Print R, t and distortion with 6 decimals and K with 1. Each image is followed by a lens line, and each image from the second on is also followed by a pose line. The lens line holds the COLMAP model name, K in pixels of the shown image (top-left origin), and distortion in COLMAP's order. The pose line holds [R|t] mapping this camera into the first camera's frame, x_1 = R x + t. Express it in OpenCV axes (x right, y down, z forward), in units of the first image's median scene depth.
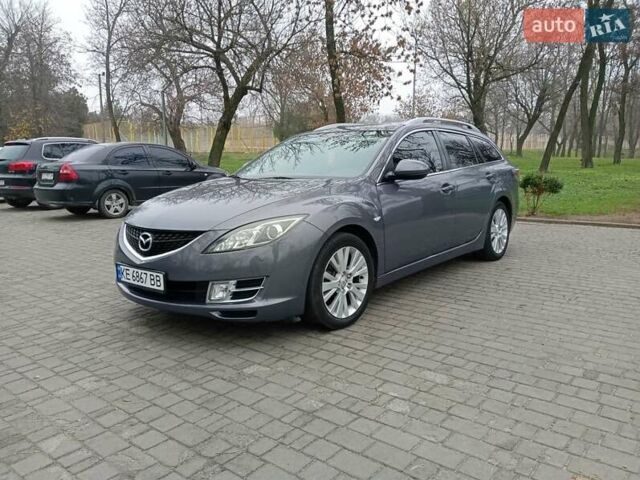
lens RADIAL K [[501.0, 0, 320.0], [0, 501.0, 240.0], [0, 0, 1]] dist [0.102505, -0.193510]
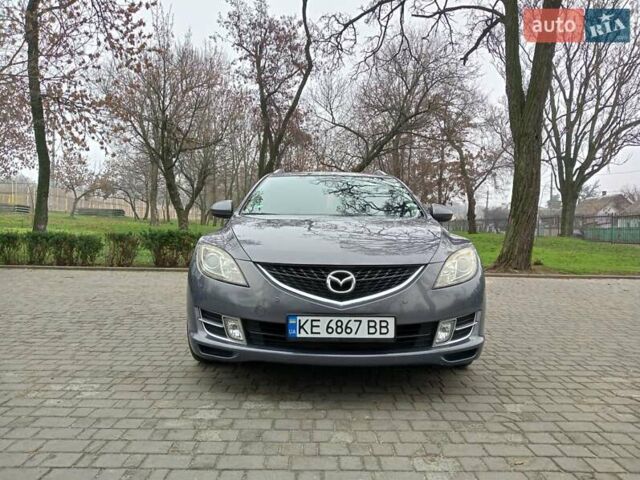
lens RADIAL K [[501.0, 0, 320.0], [0, 501.0, 240.0], [0, 0, 1]] dist [0.102505, -0.193510]
pose [[0.767749, 0.013629, 0.640606, -0.870048], [0.072673, 0.991470, -0.108190, 0.021098], [-0.636617, 0.129618, 0.760210, 0.411659]]
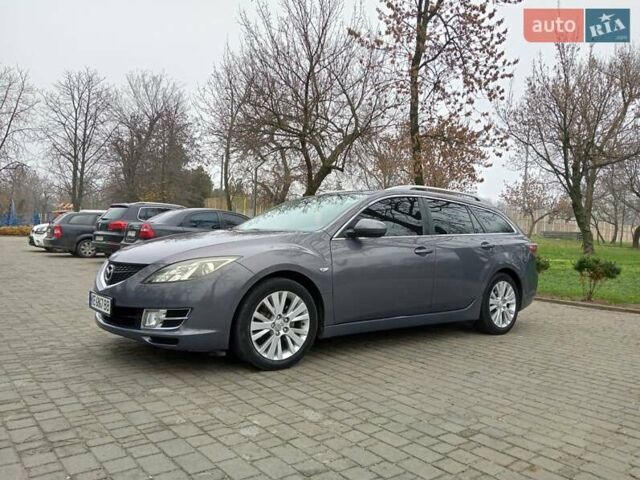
lens RADIAL K [[501.0, 0, 320.0], [0, 501.0, 240.0], [0, 0, 1]] dist [0.102505, -0.193510]
pose [[0.975980, 0.054973, -0.210809, 0.360958], [-0.087463, 0.985106, -0.148040, 0.059446], [0.199531, 0.162922, 0.966252, -0.033600]]
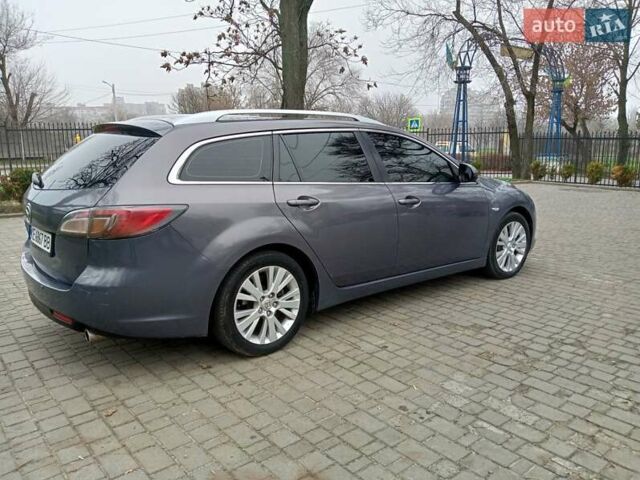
lens RADIAL K [[501.0, 0, 320.0], [0, 501.0, 240.0], [0, 0, 1]] dist [0.102505, -0.193510]
pose [[-0.982539, -0.022899, 0.184644, -0.093780], [0.041937, 0.939604, 0.339684, -0.515332], [-0.181271, 0.341496, -0.922237, 2.890114]]
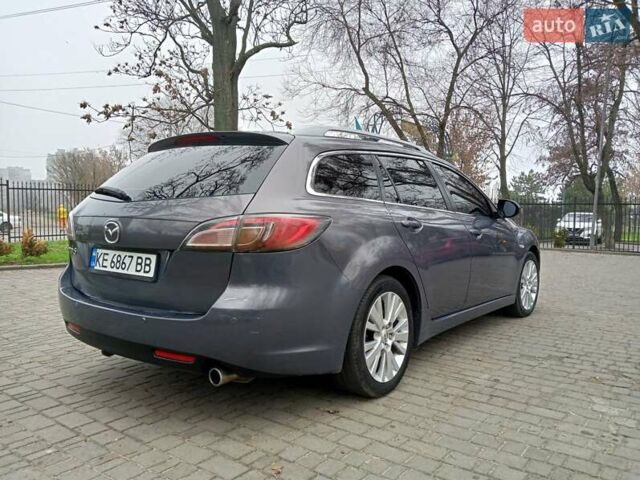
lens RADIAL K [[505.5, 0, 323.9], [0, 505.5, 237.9], [0, 0, 1]] dist [0.070804, -0.132174]
pose [[-0.998919, 0.000817, -0.046472, 0.322793], [-0.008850, 0.978210, 0.207427, -0.418455], [0.045629, 0.207614, -0.977146, 2.866544]]
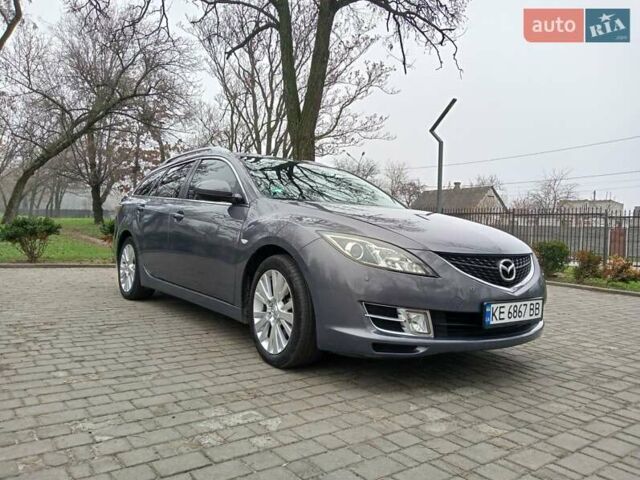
lens RADIAL K [[501.0, 0, 320.0], [0, 501.0, 240.0], [0, 0, 1]] dist [0.102505, -0.193510]
pose [[0.237838, 0.008415, 0.971268, -1.242004], [0.102686, 0.994141, -0.033758, -0.049929], [-0.965862, 0.107765, 0.235581, 1.091262]]
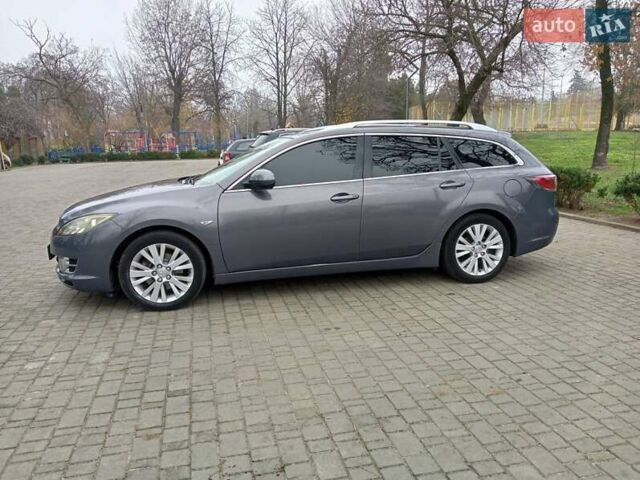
lens RADIAL K [[501.0, 0, 320.0], [0, 501.0, 240.0], [0, 0, 1]] dist [0.102505, -0.193510]
pose [[0.799039, 0.118948, -0.589397, 1.092720], [-0.094494, 0.992898, 0.072276, -0.120551], [0.593808, -0.002056, 0.804604, 0.274089]]
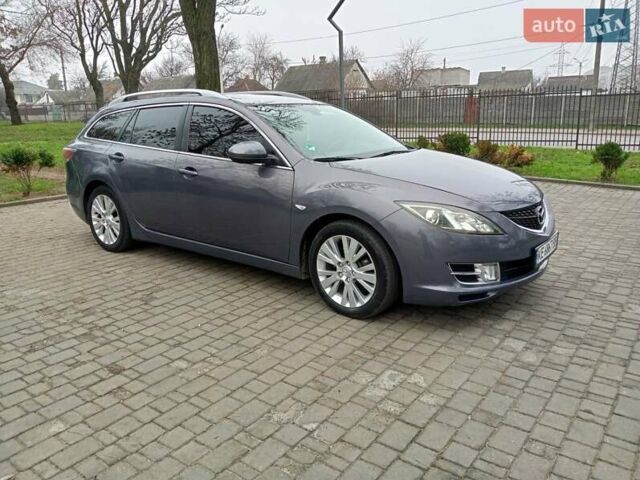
lens RADIAL K [[501.0, 0, 320.0], [0, 501.0, 240.0], [0, 0, 1]] dist [0.102505, -0.193510]
pose [[-0.032320, -0.234444, 0.971592, -1.339876], [0.175225, 0.955715, 0.236442, -0.269242], [-0.983998, 0.177889, 0.010191, 1.431763]]
